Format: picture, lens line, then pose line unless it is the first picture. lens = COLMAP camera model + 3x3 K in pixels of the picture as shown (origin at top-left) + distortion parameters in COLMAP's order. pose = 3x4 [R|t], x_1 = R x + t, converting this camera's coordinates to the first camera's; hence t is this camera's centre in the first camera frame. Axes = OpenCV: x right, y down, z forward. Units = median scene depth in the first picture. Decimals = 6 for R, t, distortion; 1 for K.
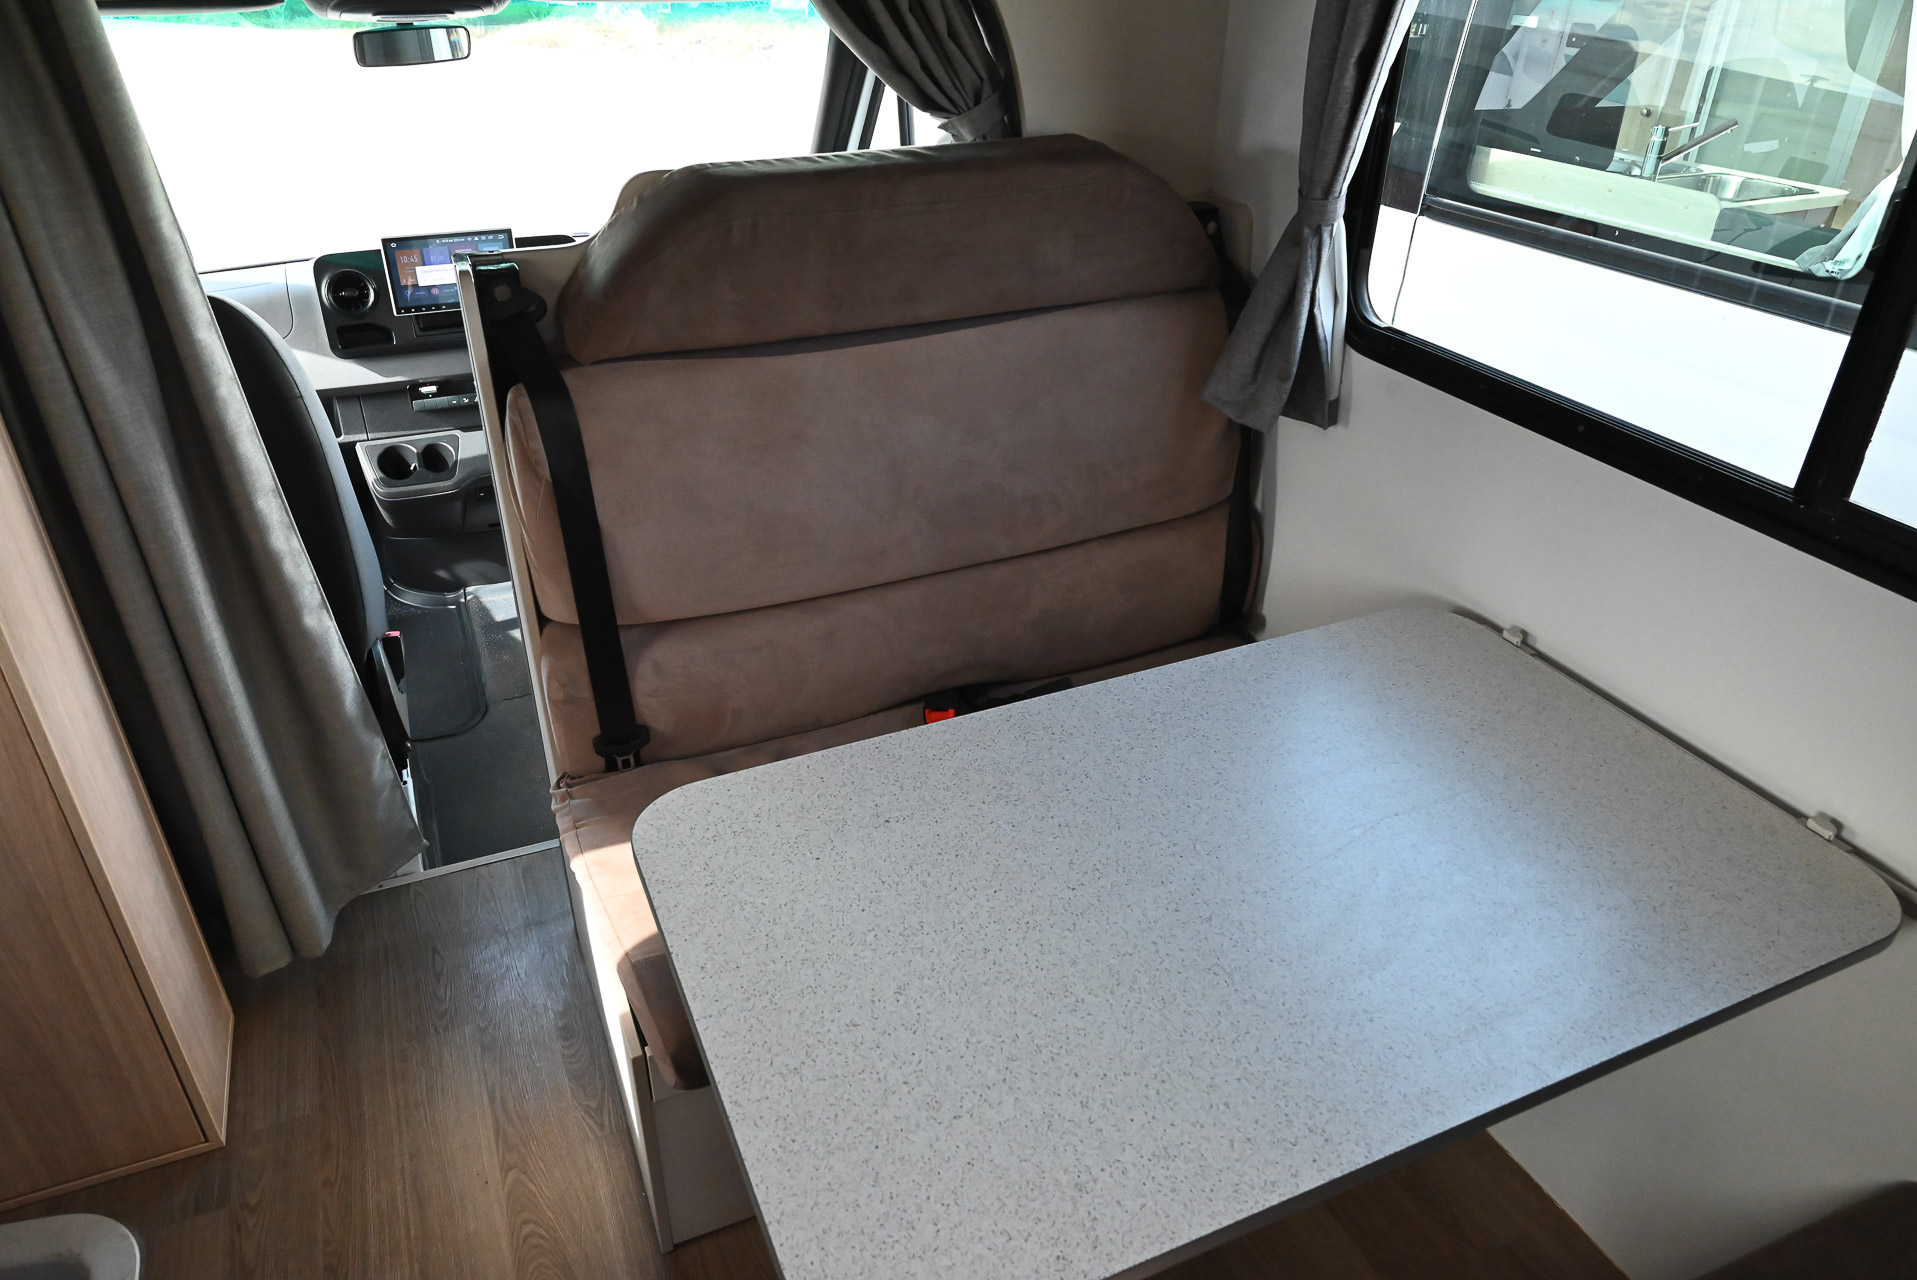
lens RADIAL K [[1283.6, 0, 954.4], [0, 1283.6, 644.5], [0, 0, 1]] dist [-0.012307, 0.011286]
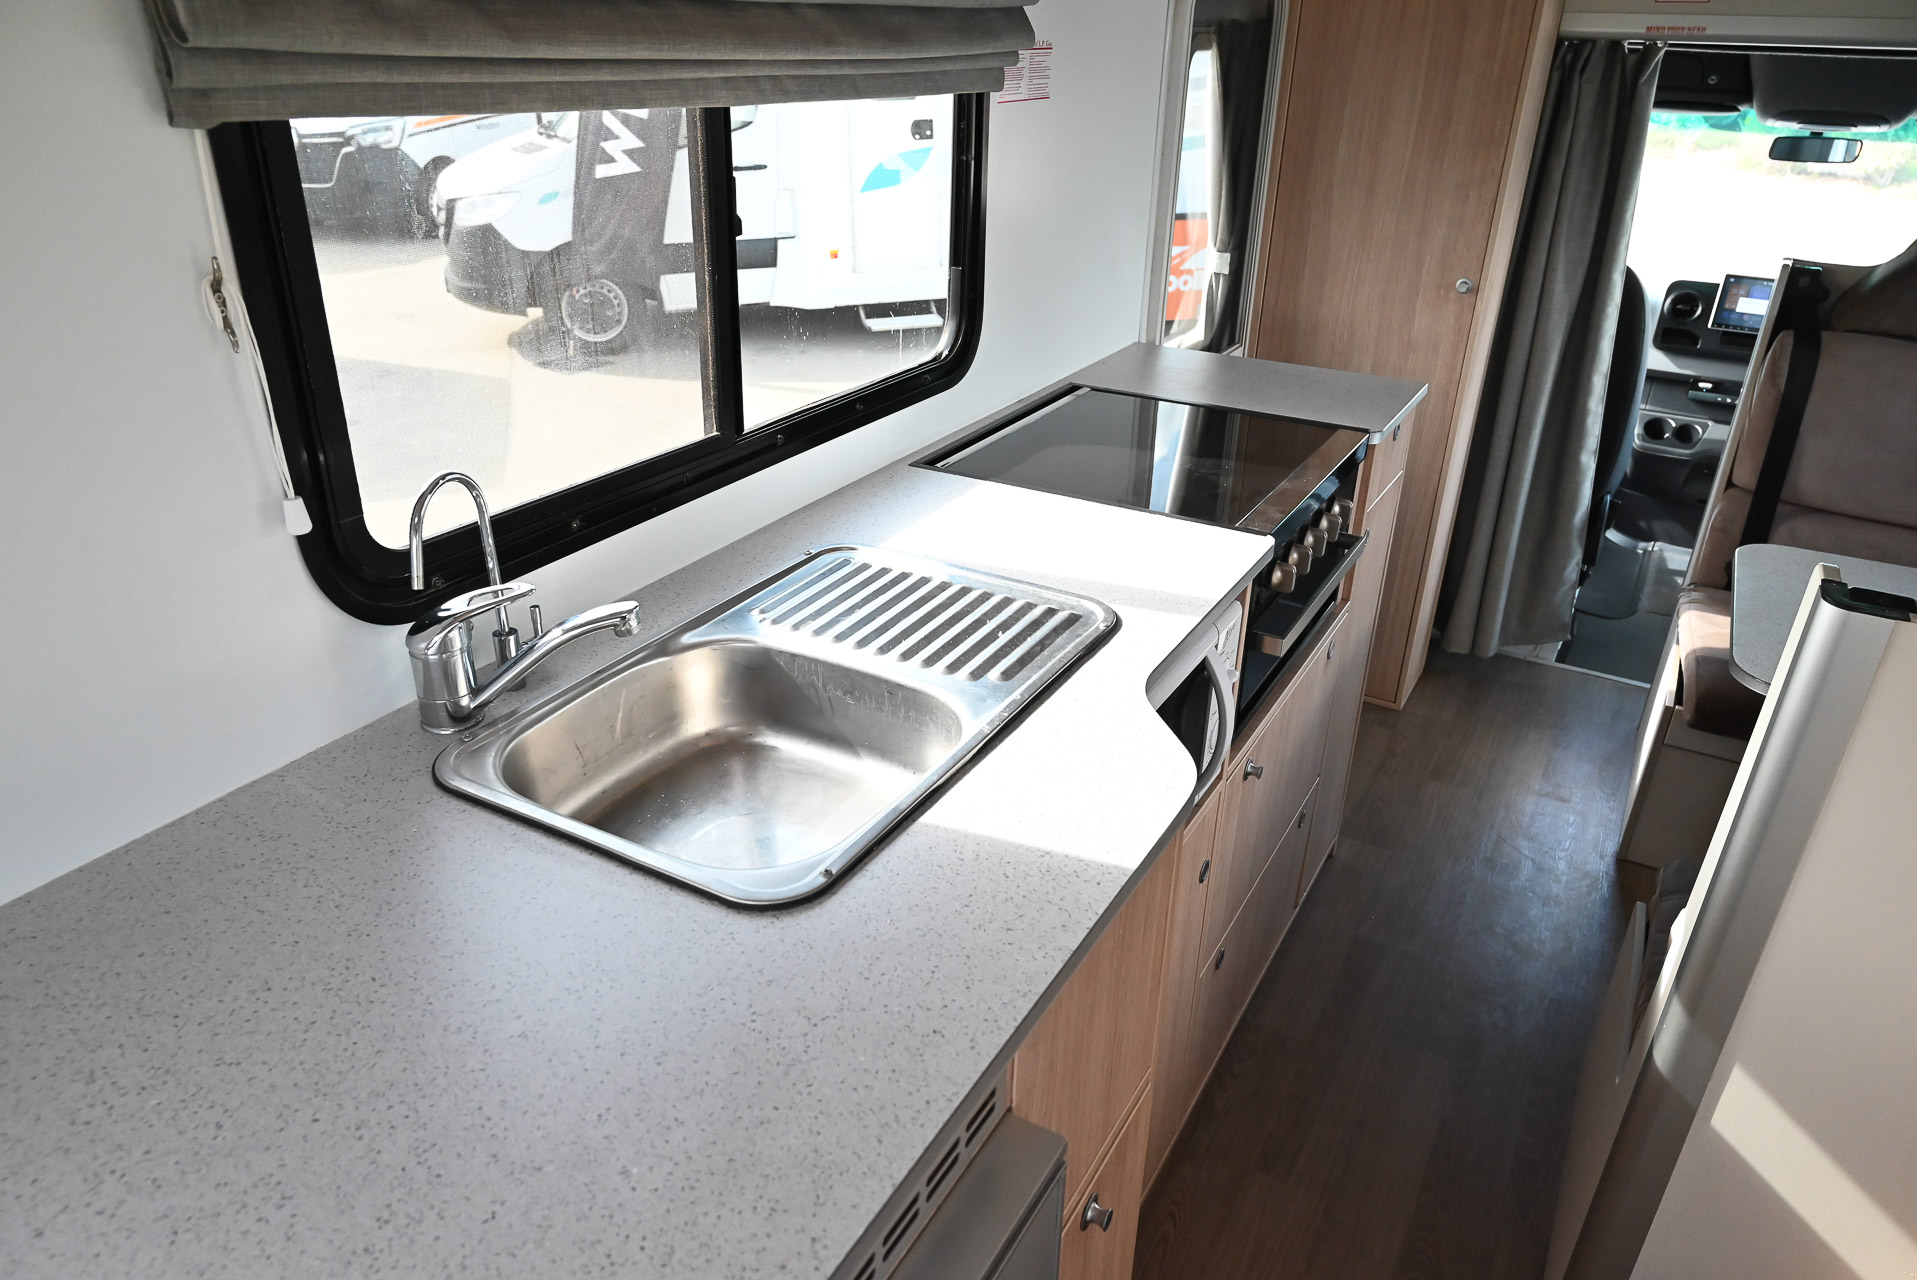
lens RADIAL K [[1283.6, 0, 966.1], [0, 1283.6, 625.5], [0, 0, 1]] dist [-0.012307, 0.011286]
pose [[0.600461, 0.360165, -0.713952, 0.292365], [-0.427841, 0.898986, 0.093678, 0.376967], [0.675573, 0.249208, 0.693899, -0.666281]]
